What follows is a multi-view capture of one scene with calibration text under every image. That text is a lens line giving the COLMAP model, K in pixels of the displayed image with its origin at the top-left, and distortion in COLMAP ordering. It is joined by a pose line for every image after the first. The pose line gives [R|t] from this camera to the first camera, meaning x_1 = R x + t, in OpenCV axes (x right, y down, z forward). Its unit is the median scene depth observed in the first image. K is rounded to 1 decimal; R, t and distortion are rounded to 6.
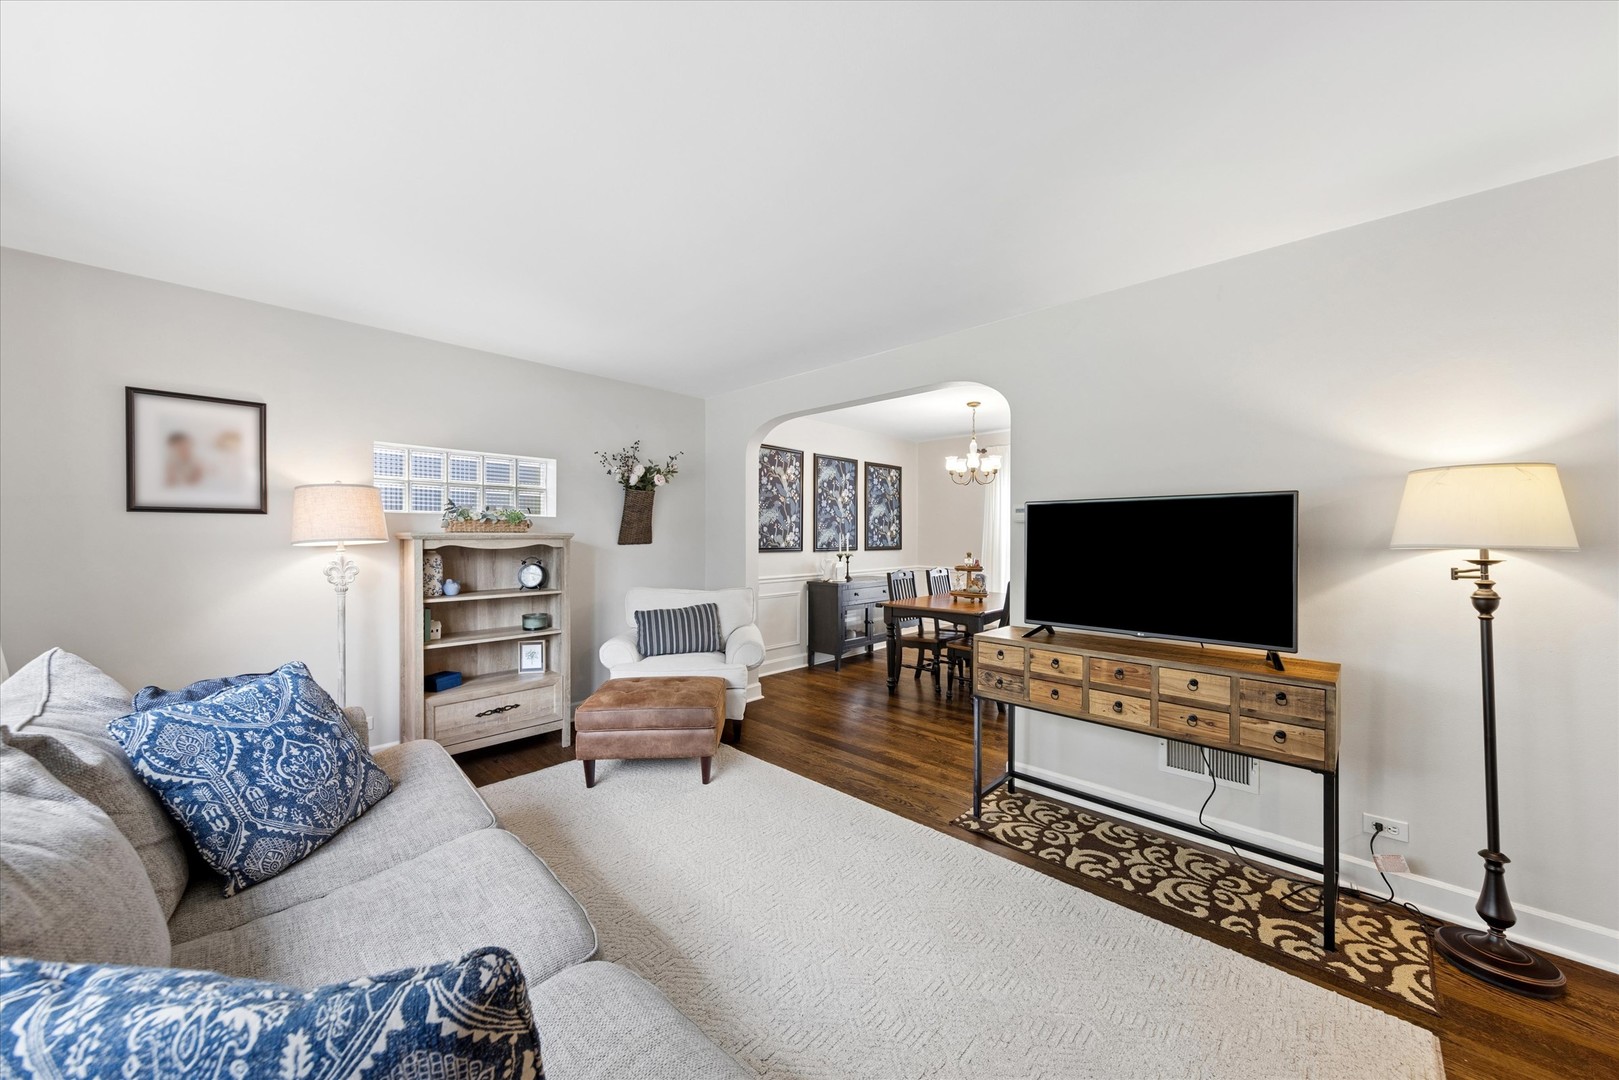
lens RADIAL K [[574.4, 0, 806.8], [0, 574.4, 538.6], [0, 0, 1]] dist [0.001987, 0.000047]
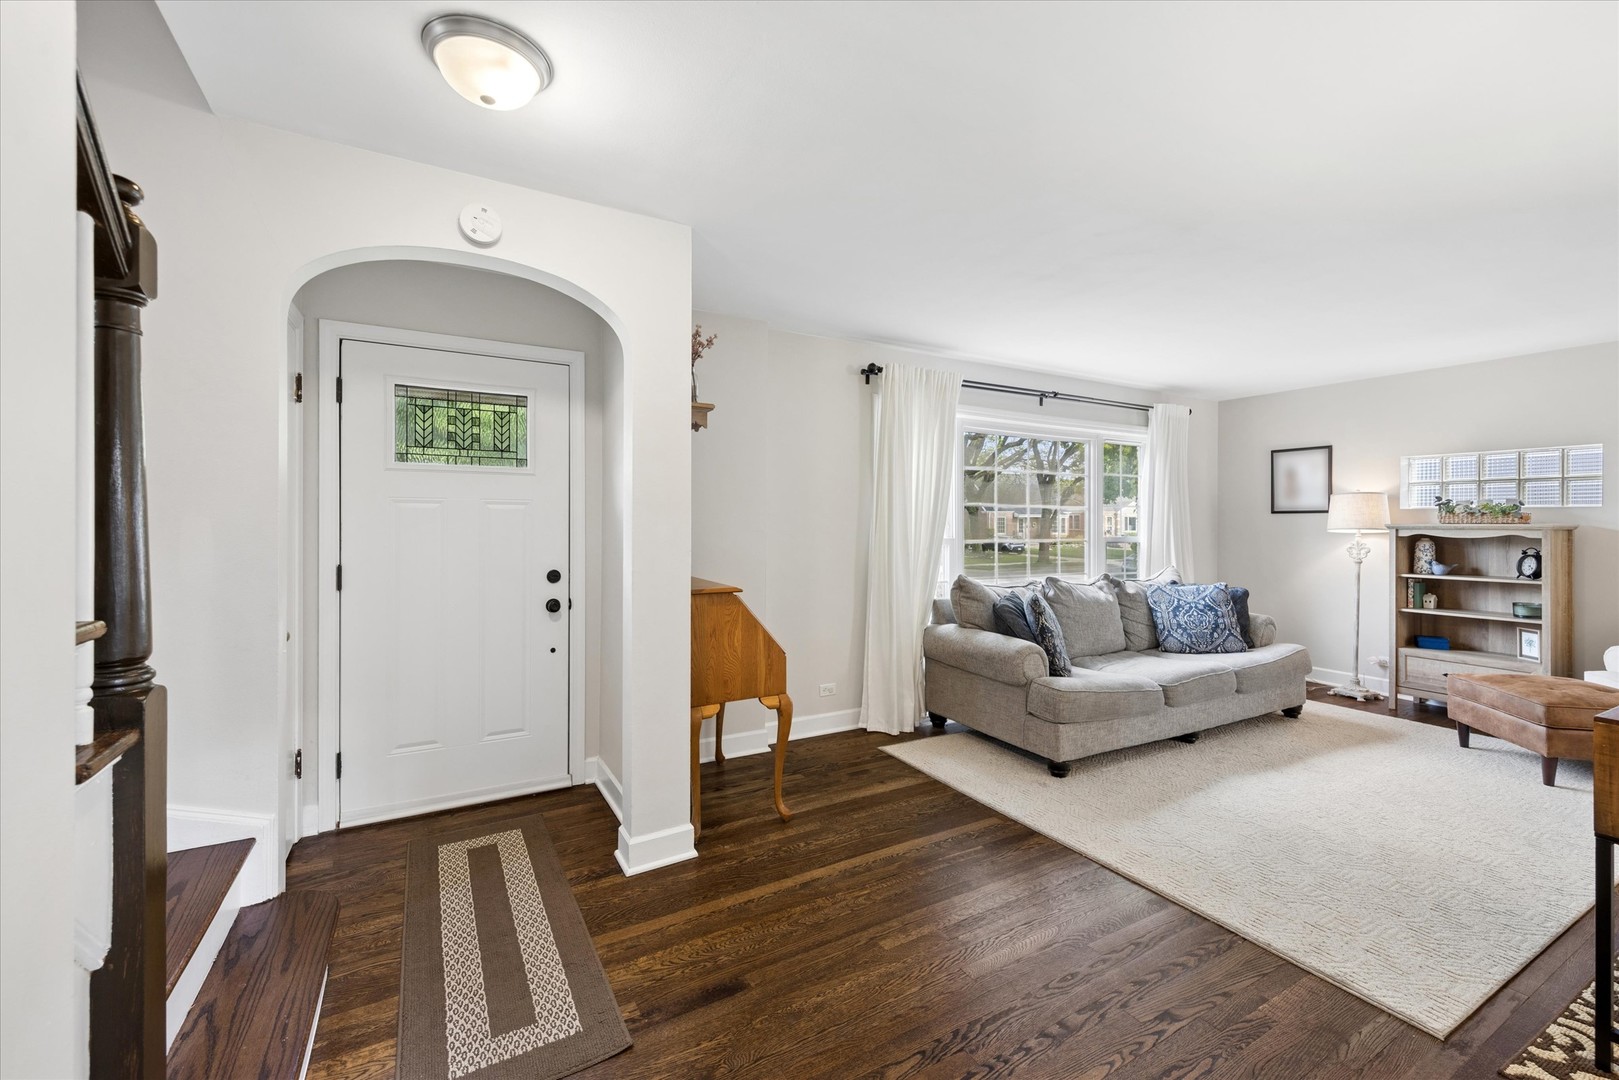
lens RADIAL K [[630.0, 0, 805.0], [0, 630.0, 528.9], [0, 0, 1]] dist [-0.000551, -0.000039]
pose [[-0.314827, 0.011227, -0.949083, 1.242558], [-0.006158, 0.999885, 0.013871, -0.012393], [0.949129, 0.010211, -0.314721, 0.144099]]
